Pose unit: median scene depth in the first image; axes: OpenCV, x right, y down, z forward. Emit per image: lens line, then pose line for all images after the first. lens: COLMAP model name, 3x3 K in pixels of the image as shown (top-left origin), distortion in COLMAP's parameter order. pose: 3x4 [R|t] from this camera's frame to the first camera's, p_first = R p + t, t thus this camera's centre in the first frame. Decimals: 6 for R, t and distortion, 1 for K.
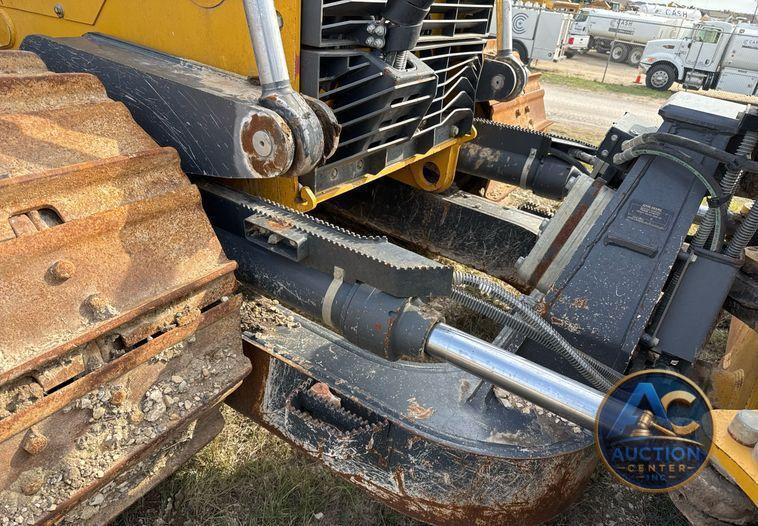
lens RADIAL K [[533.0, 0, 379.8], [0, 533.0, 286.4], [0, 0, 1]] dist [0.078022, -0.091492]
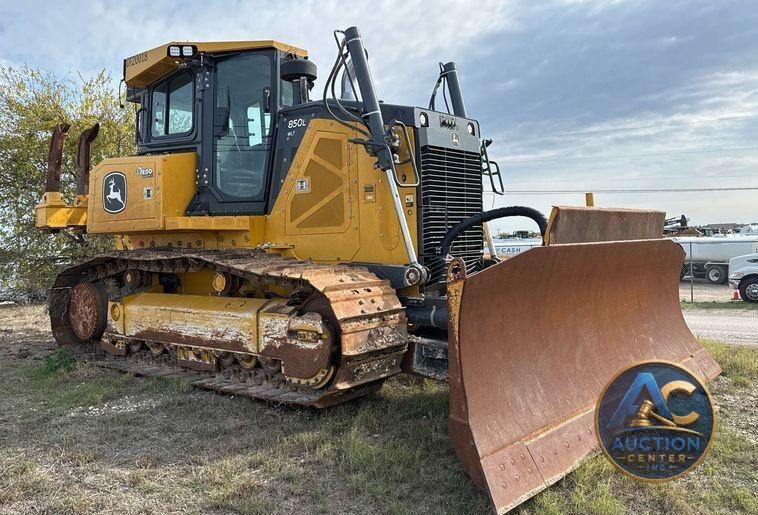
lens RADIAL K [[632.7, 0, 356.3], [0, 632.7, 254.1], [0, 0, 1]] dist [0.111224, -0.001014]
pose [[0.982043, -0.122839, -0.143187, 0.062861], [0.038861, 0.874413, -0.483623, 1.719644], [0.184612, 0.469374, 0.863485, -2.976784]]
